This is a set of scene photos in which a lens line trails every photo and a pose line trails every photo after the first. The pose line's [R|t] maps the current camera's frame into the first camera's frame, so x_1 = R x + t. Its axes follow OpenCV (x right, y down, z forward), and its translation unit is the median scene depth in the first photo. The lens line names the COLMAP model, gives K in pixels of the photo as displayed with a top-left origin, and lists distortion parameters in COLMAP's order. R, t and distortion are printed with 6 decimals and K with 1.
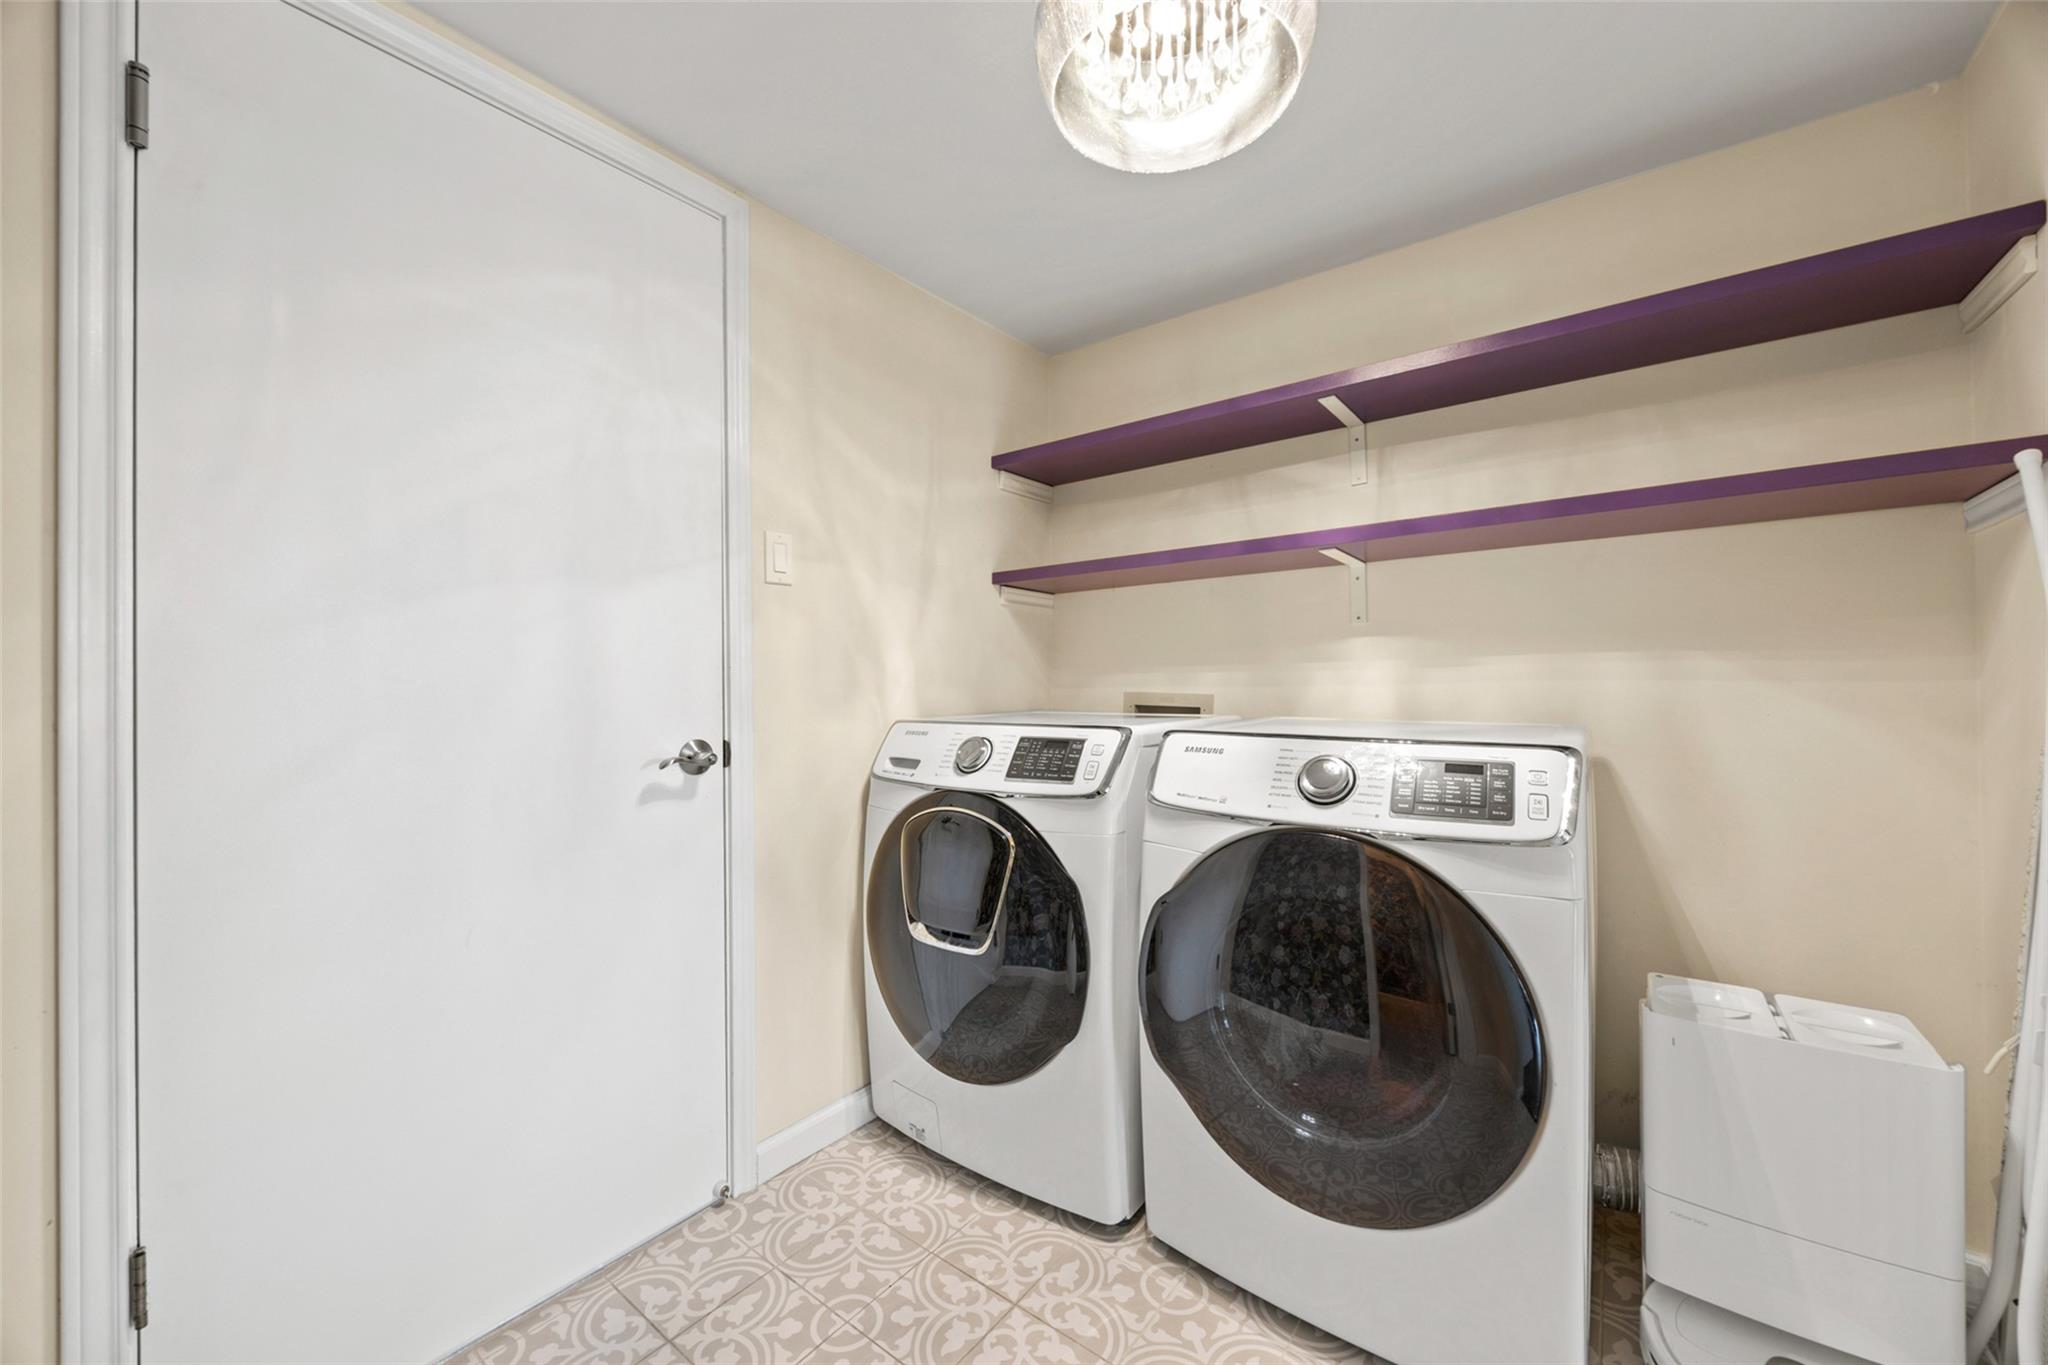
lens RADIAL K [[773.8, 0, 1020.7], [0, 773.8, 685.6], [0, 0, 1]] dist [-0.000935, -0.000316]
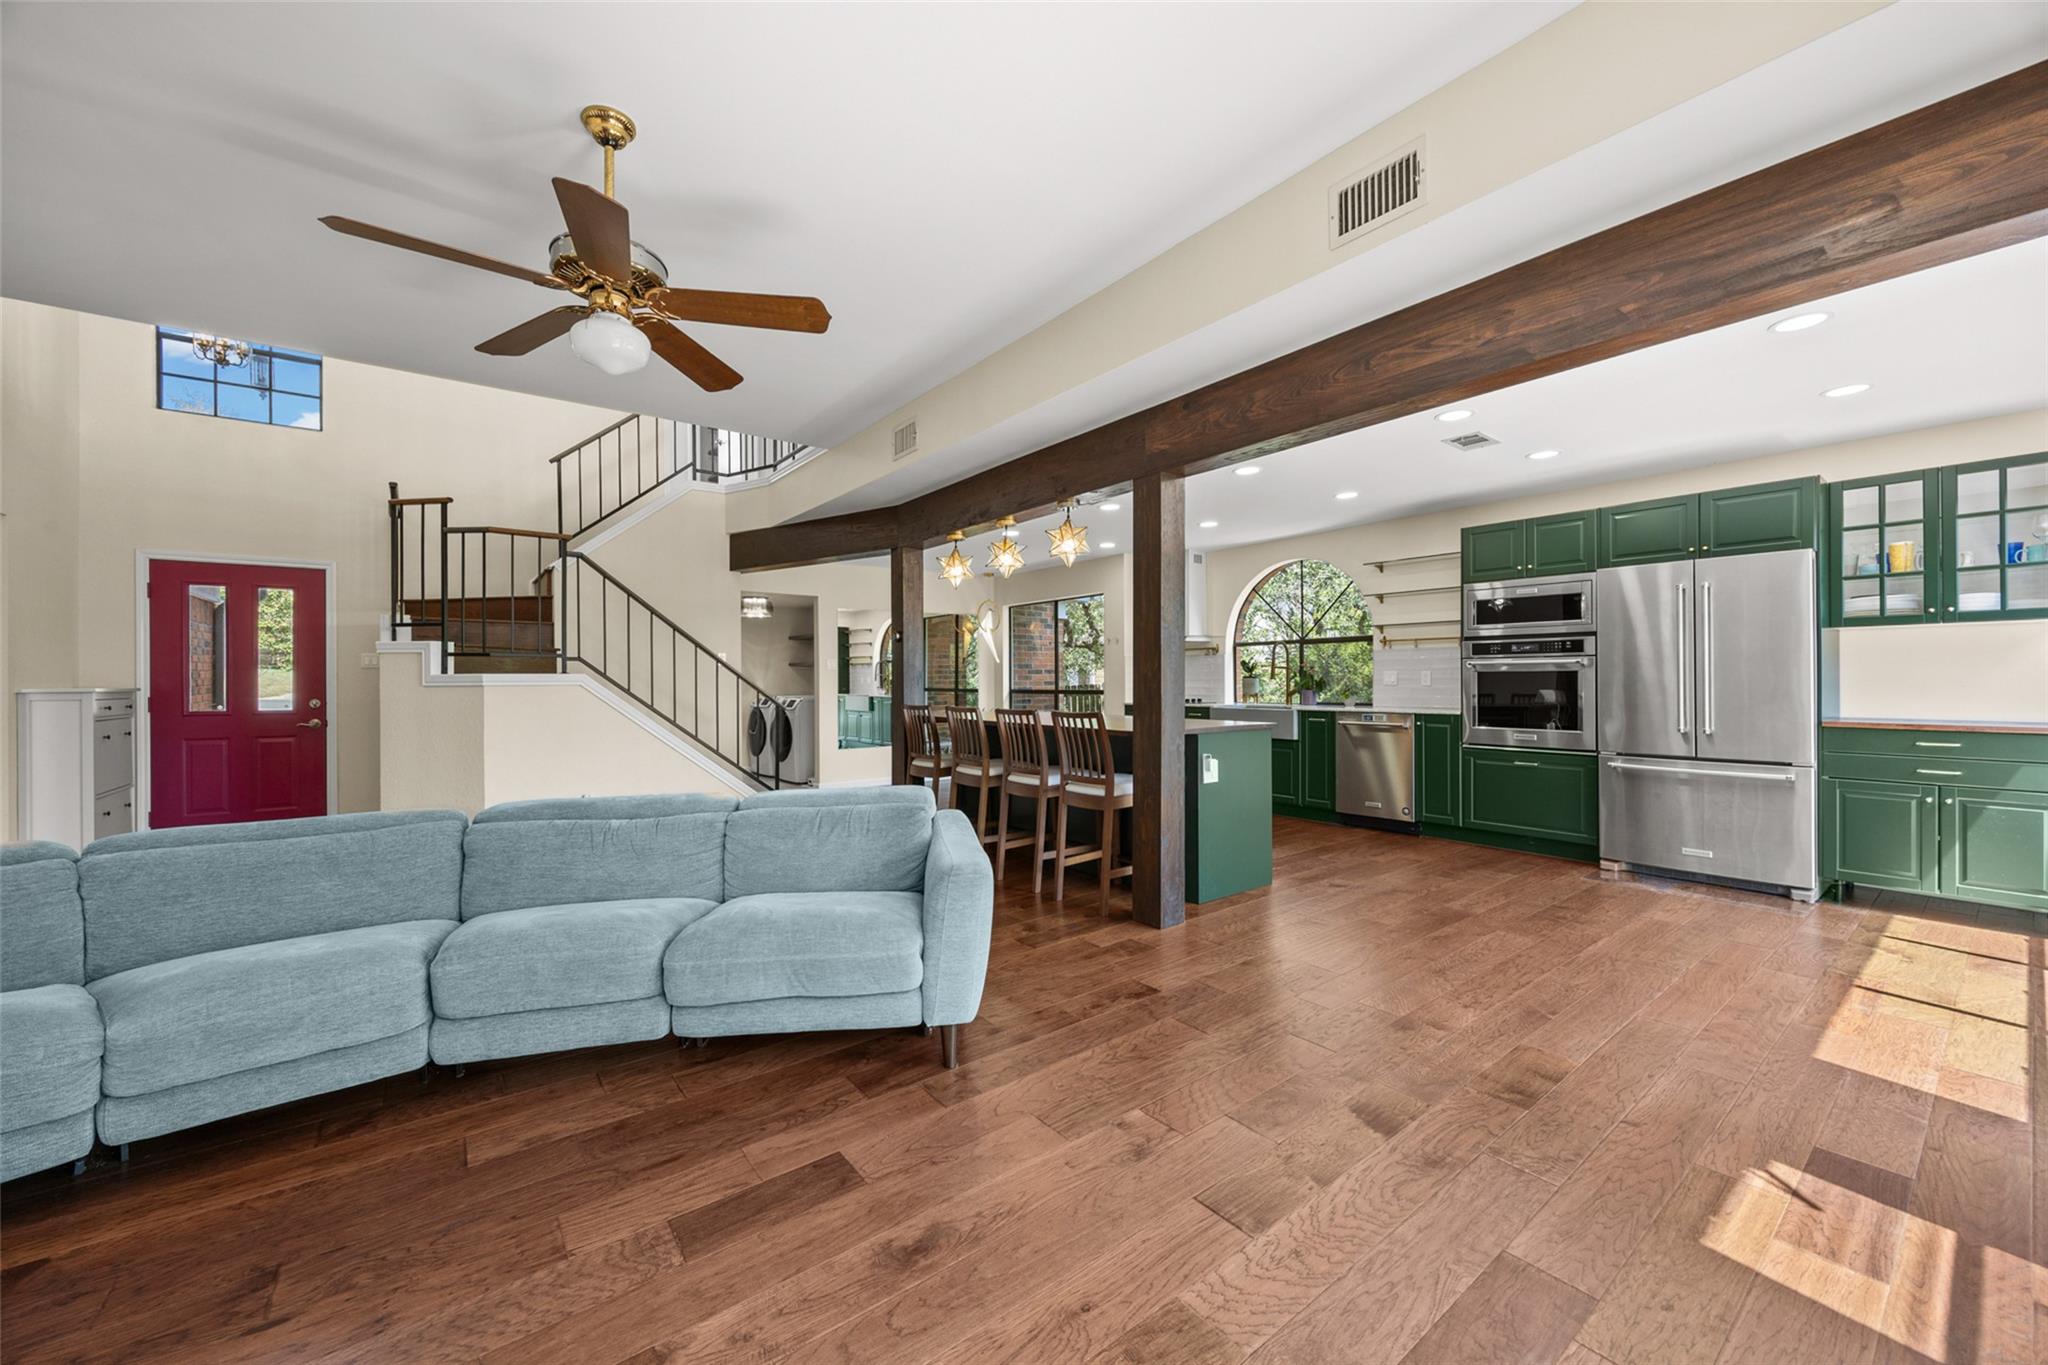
lens RADIAL K [[782.5, 0, 1015.9], [0, 782.5, 679.2], [0, 0, 1]] dist [-0.001087, -0.000219]
pose [[0.966771, 0.004912, -0.255596, 3.202765], [-0.005766, 0.999980, -0.002594, -0.069842], [0.255578, 0.003981, 0.966780, -4.040932]]
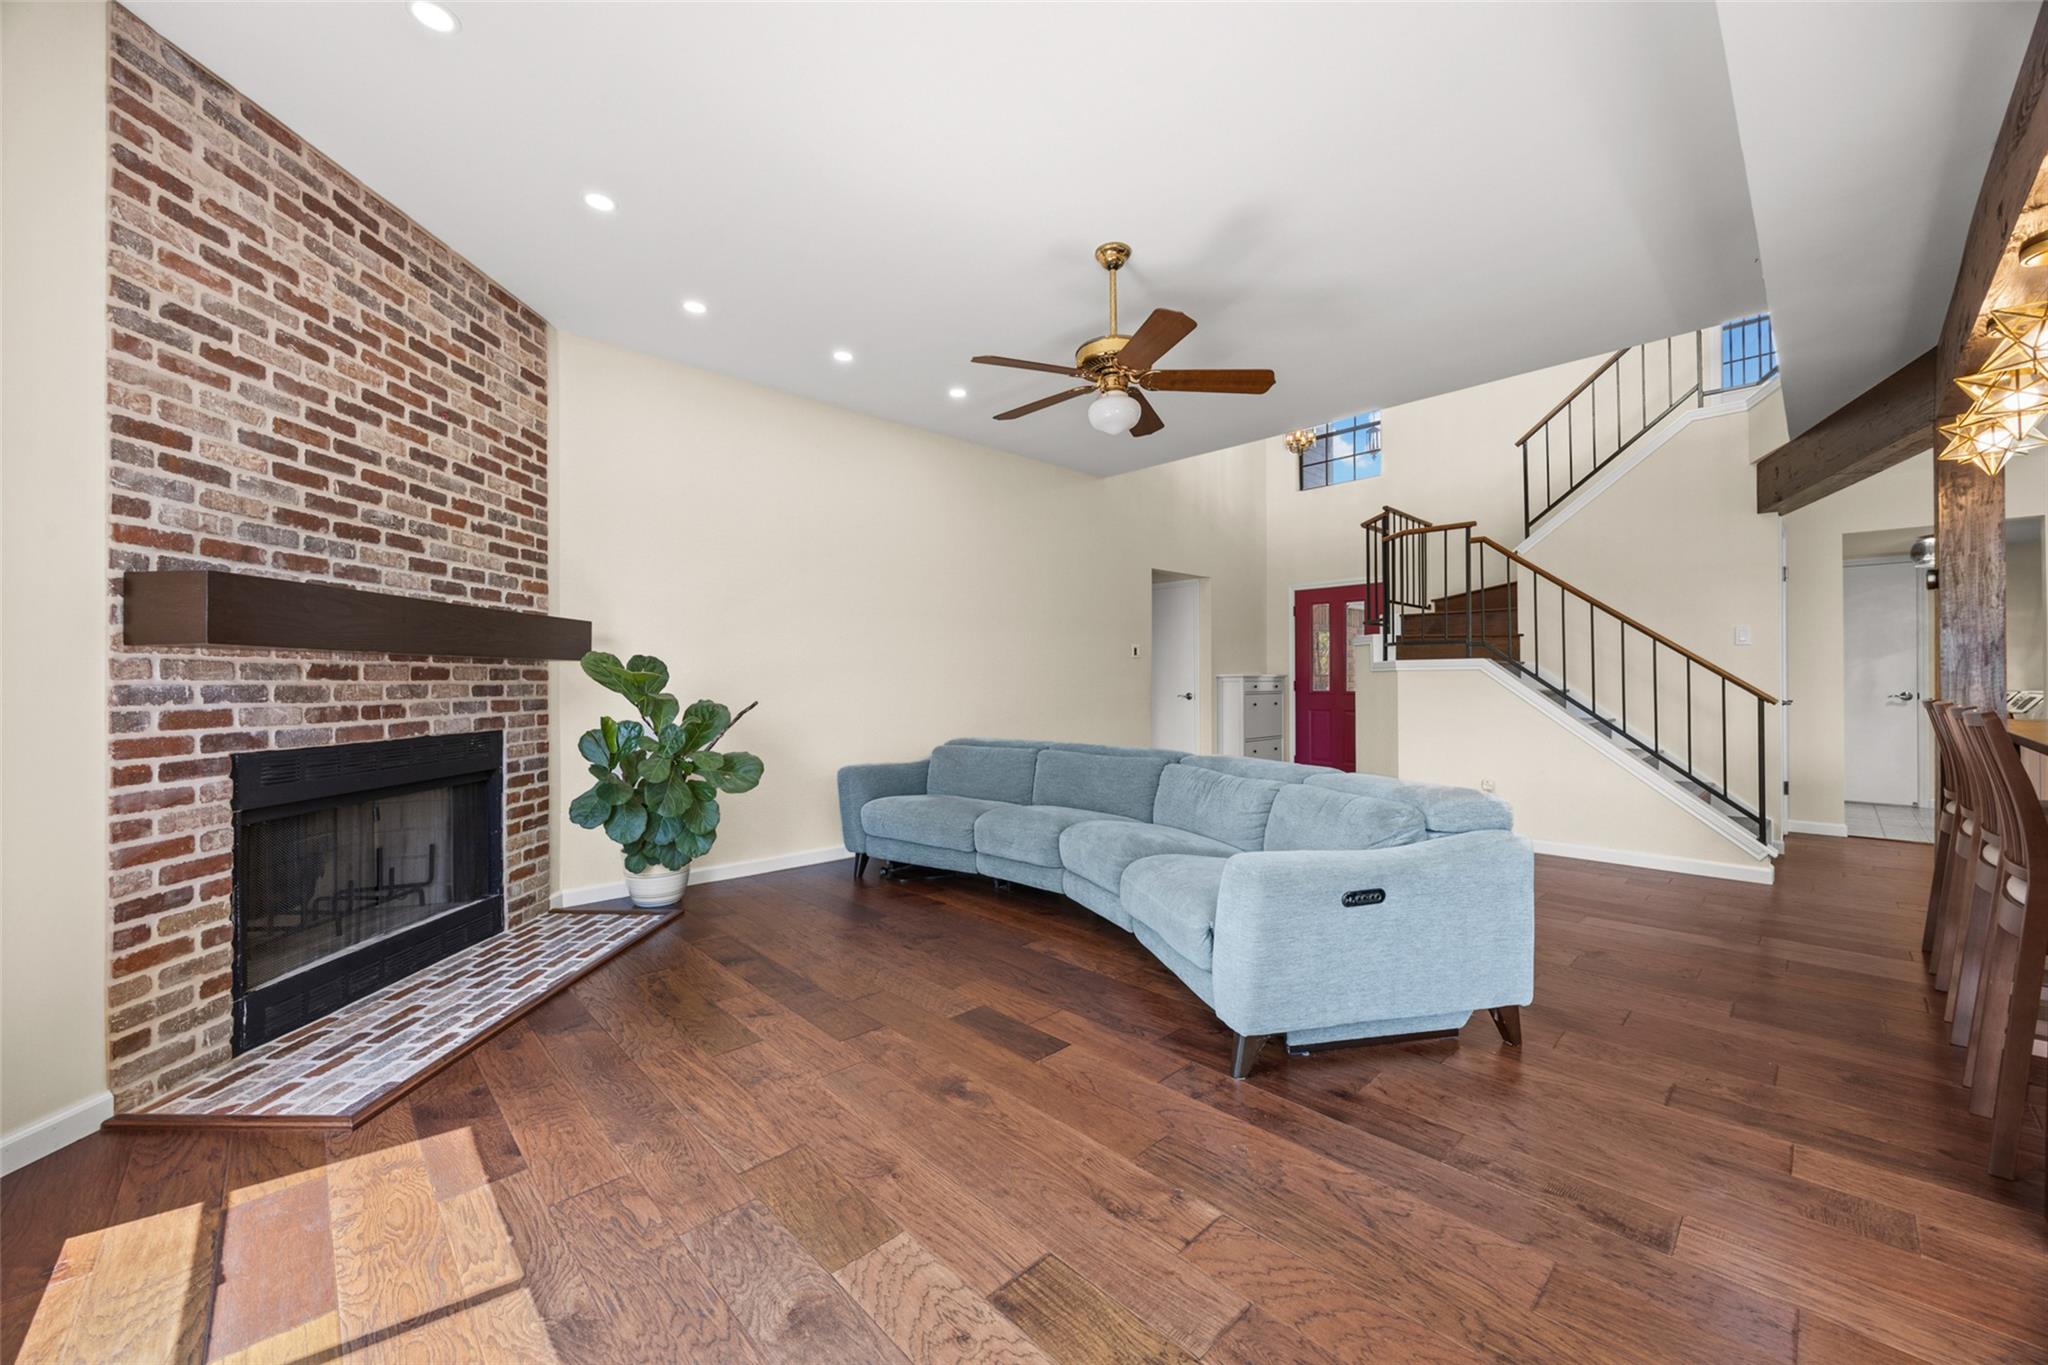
lens RADIAL K [[773.8, 0, 1020.7], [0, 773.8, 685.6], [0, 0, 1]] dist [-0.000935, -0.000316]
pose [[-0.147296, 0.016879, -0.988948, 4.039519], [0.001171, 0.999857, 0.016891, -0.035477], [0.989092, 0.001330, -0.147294, -2.851110]]
